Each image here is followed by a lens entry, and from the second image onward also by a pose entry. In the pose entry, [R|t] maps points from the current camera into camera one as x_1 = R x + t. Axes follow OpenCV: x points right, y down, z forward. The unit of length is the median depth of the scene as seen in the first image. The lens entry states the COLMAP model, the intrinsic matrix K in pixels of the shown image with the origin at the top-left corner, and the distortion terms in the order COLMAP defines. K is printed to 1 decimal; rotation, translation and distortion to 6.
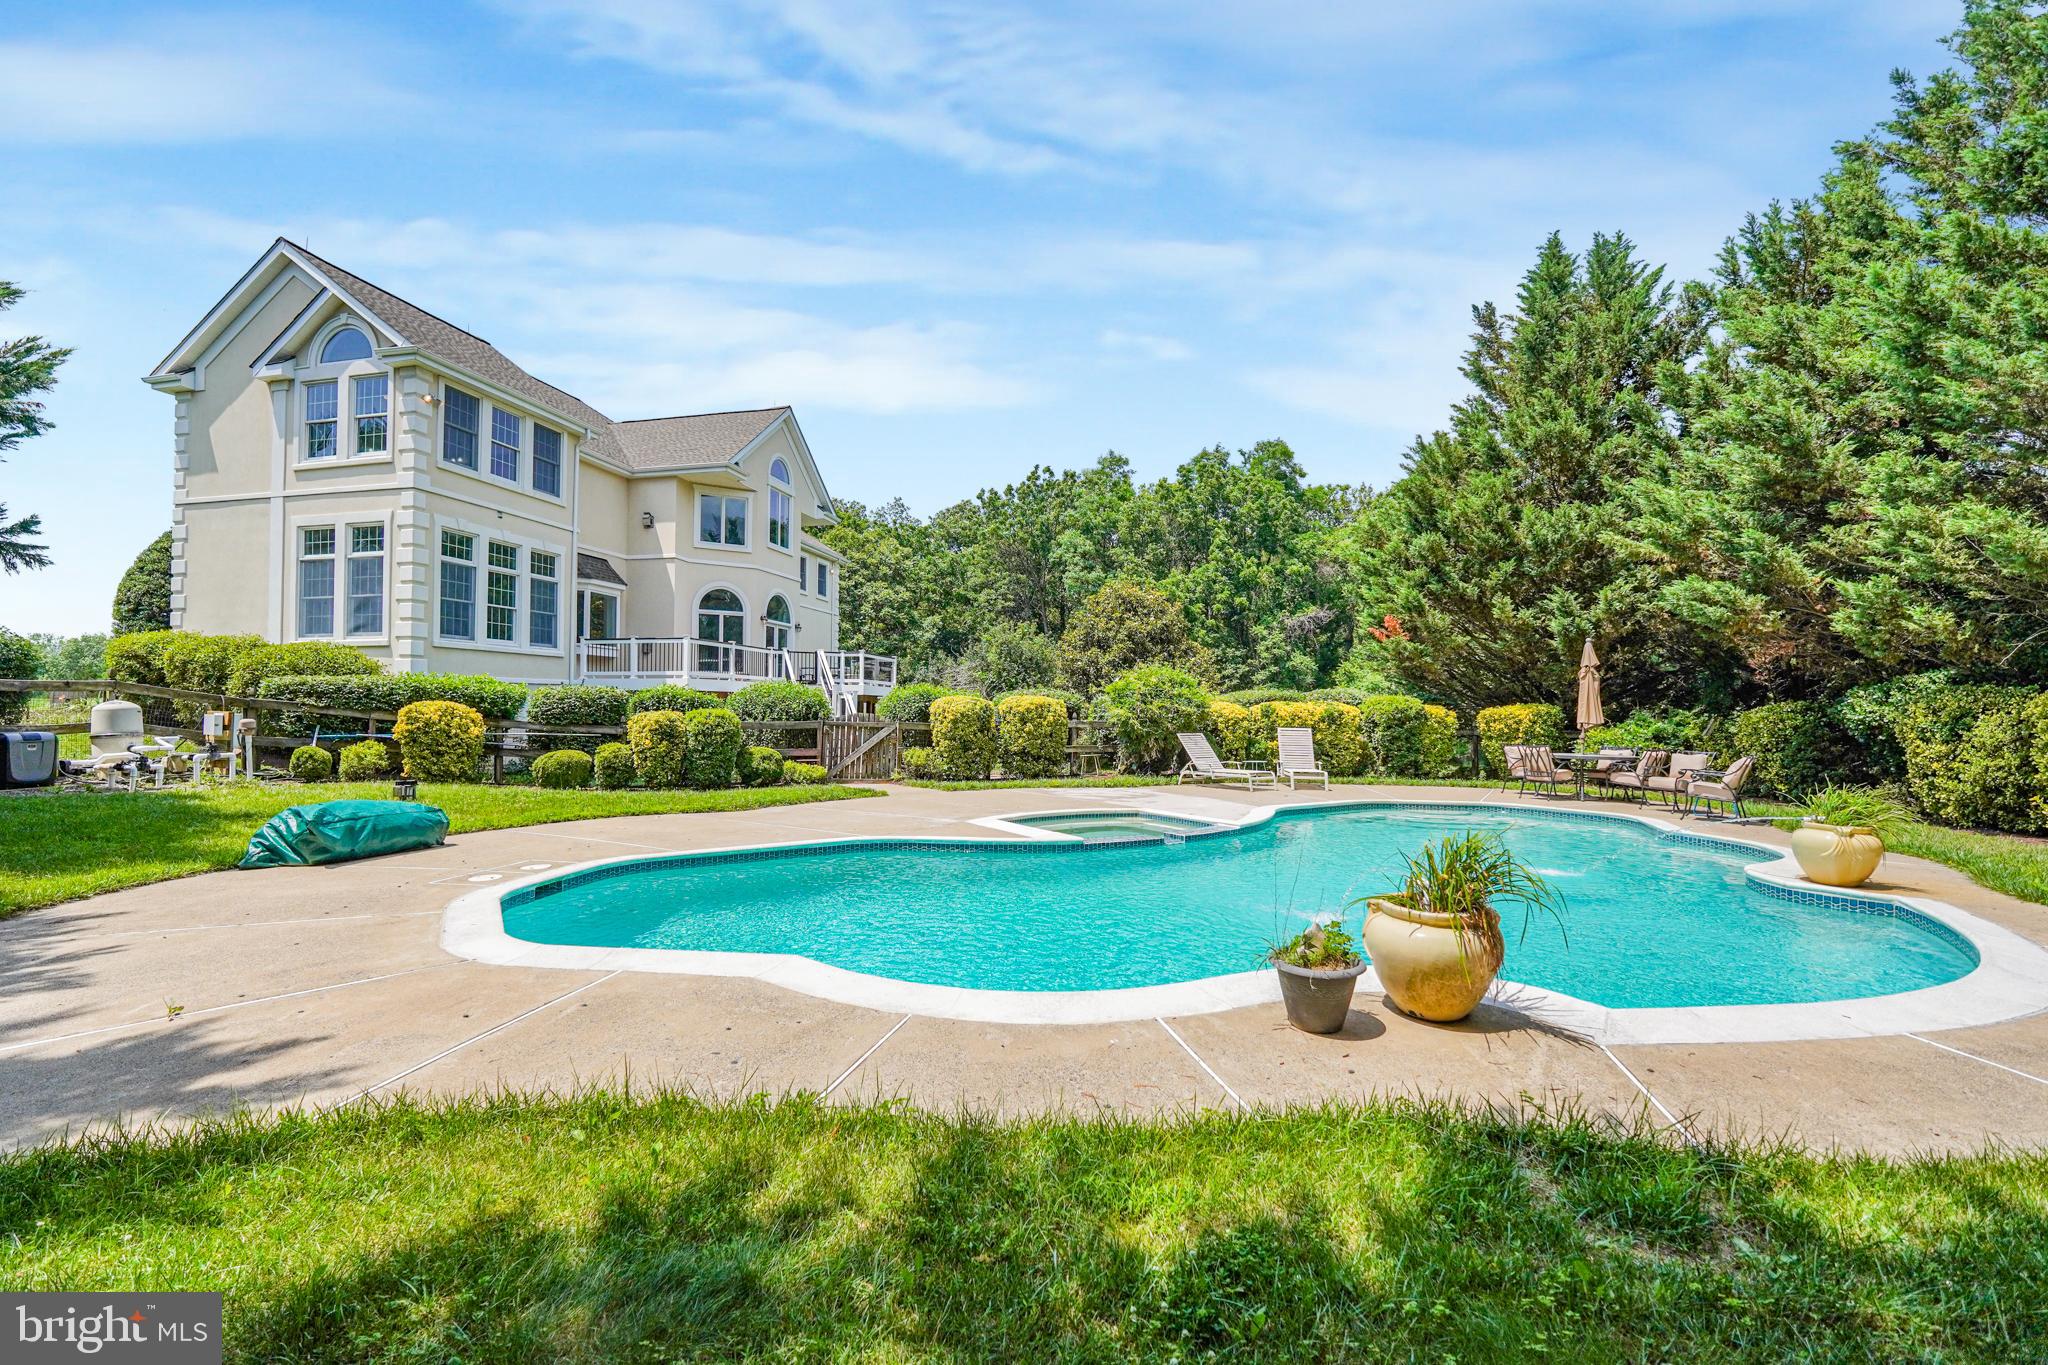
lens RADIAL K [[895.5, 0, 1020.1], [0, 895.5, 689.6], [0, 0, 1]] dist [-0.000734, 0.000052]
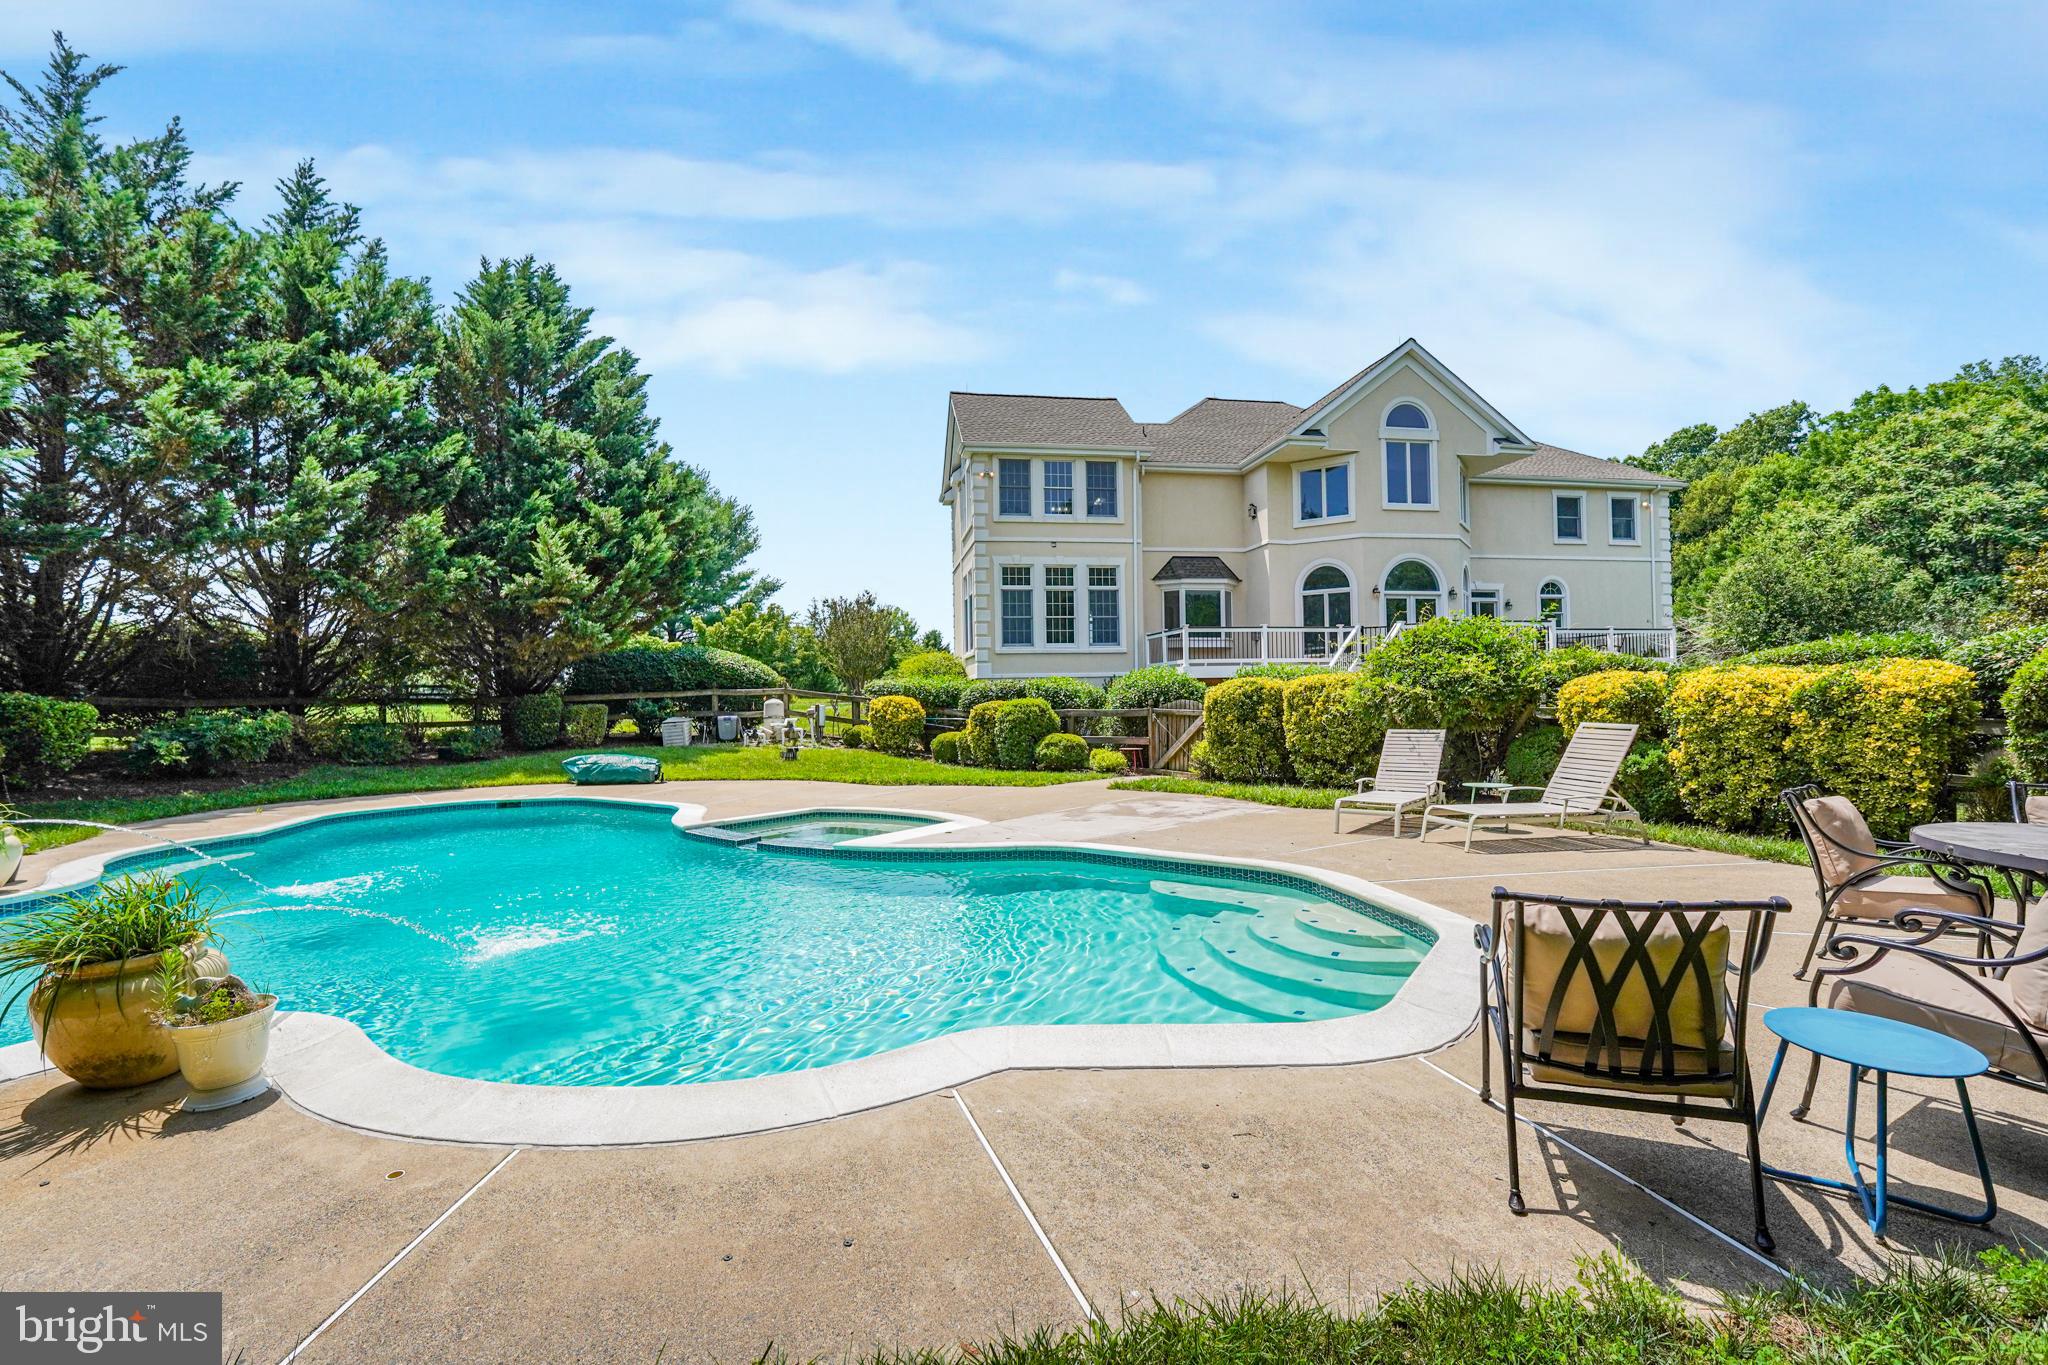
lens RADIAL K [[898.1, 0, 1031.6], [0, 898.1, 670.7], [0, 0, 1]] dist [0.001143, 0.000678]
pose [[0.383523, -0.039044, -0.922706, 0.546121], [0.037878, 0.998930, -0.026526, 0.013946], [0.922754, -0.024777, 0.384591, 0.462745]]
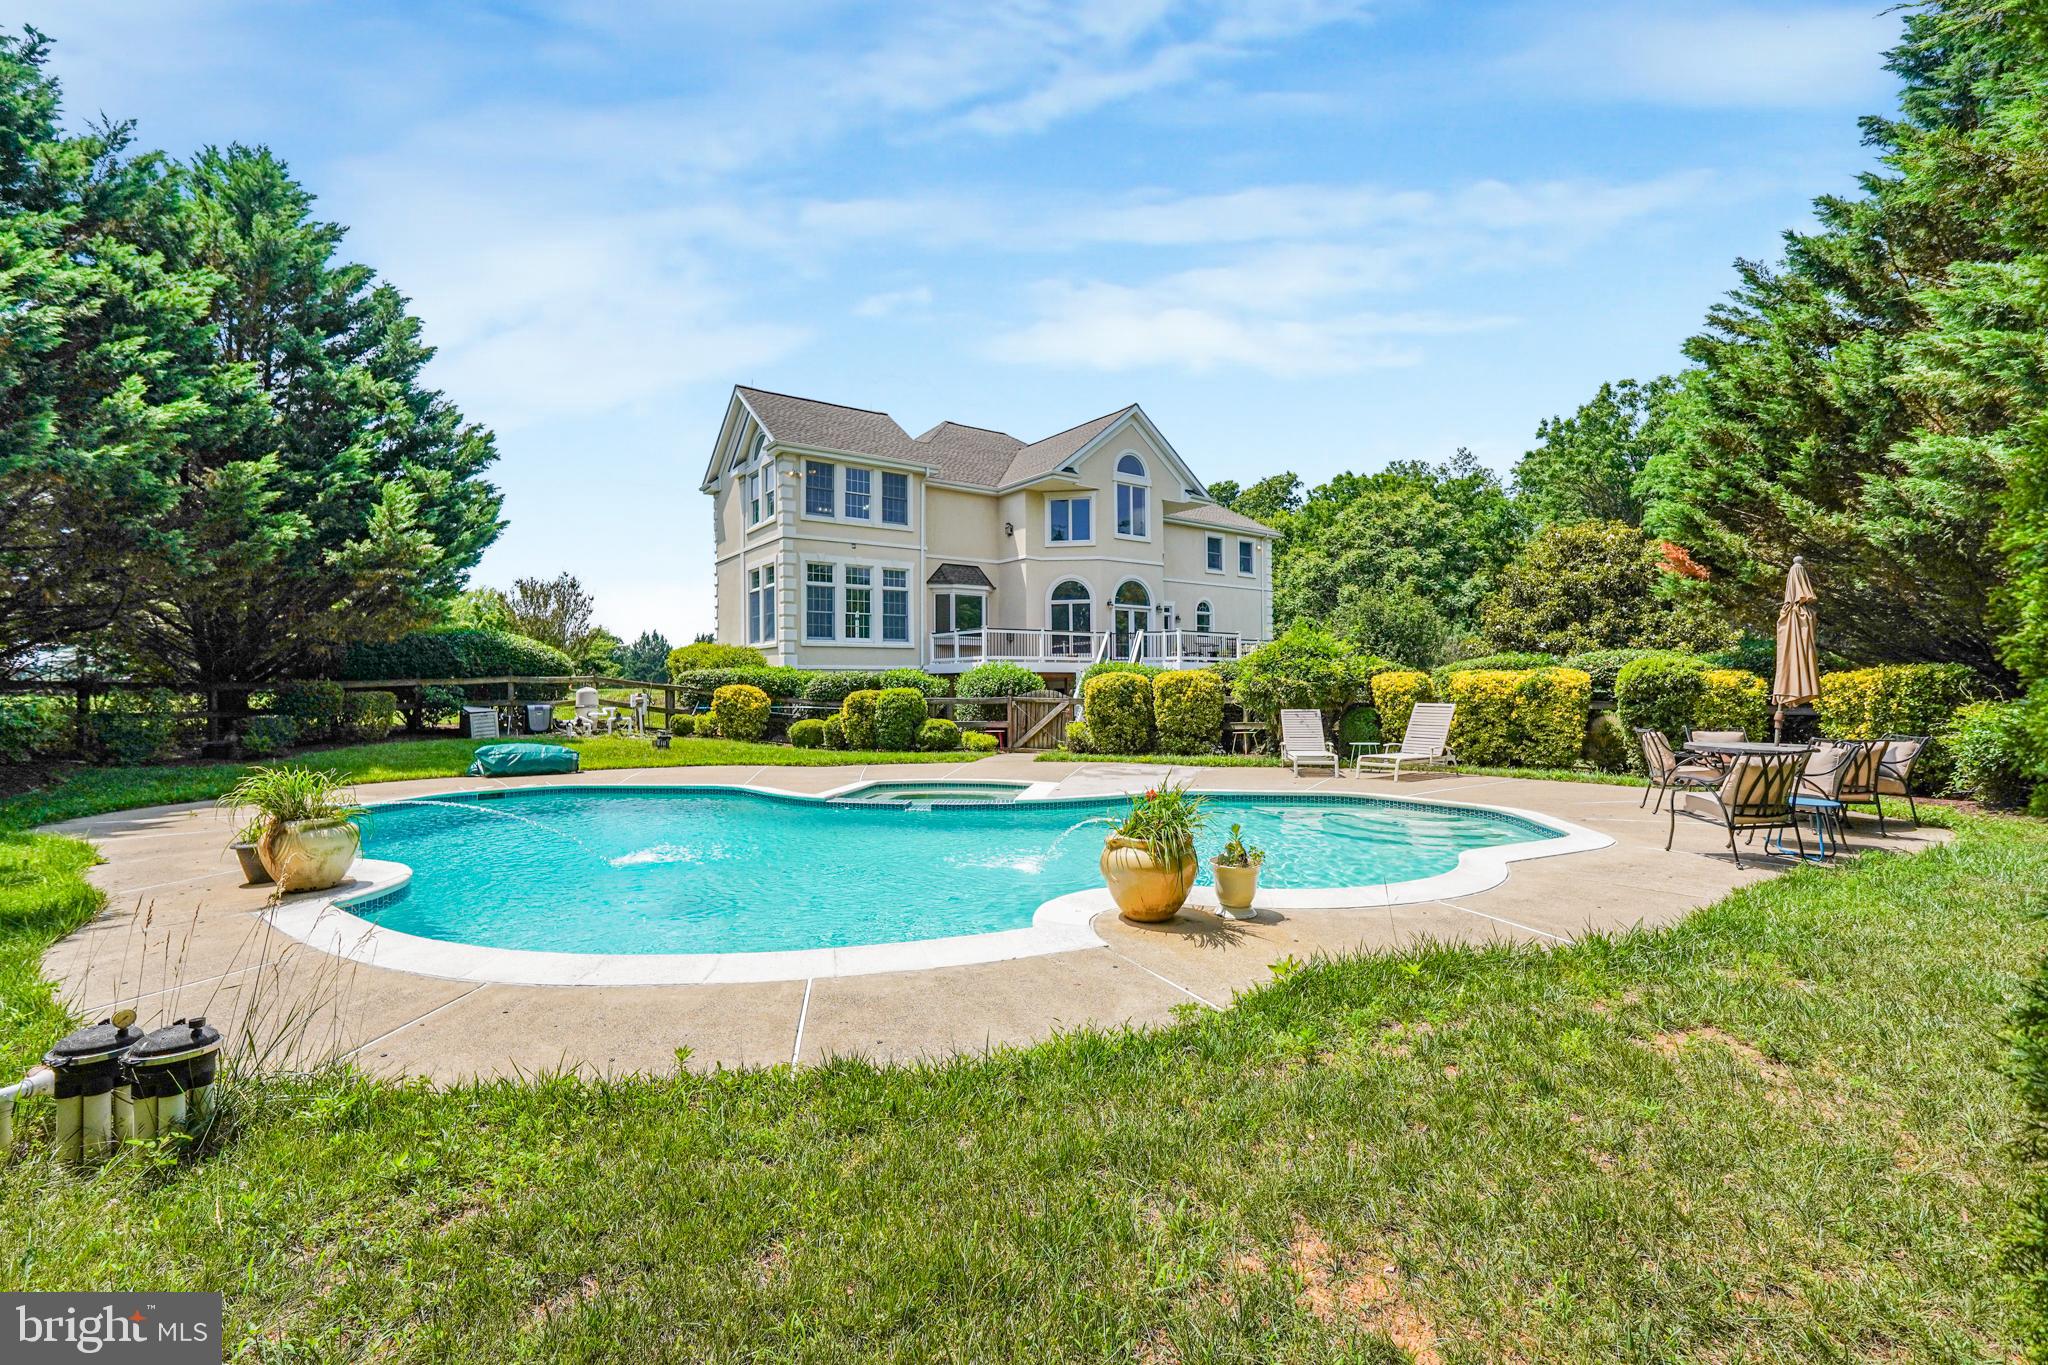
lens RADIAL K [[888.2, 0, 1023.3], [0, 888.2, 678.5], [0, 0, 1]] dist [0.002063, 0.001034]
pose [[0.752704, -0.017754, -0.658120, 0.475708], [0.026986, 0.999628, 0.003897, 0.006858], [0.657806, -0.020694, 0.752903, 0.146373]]
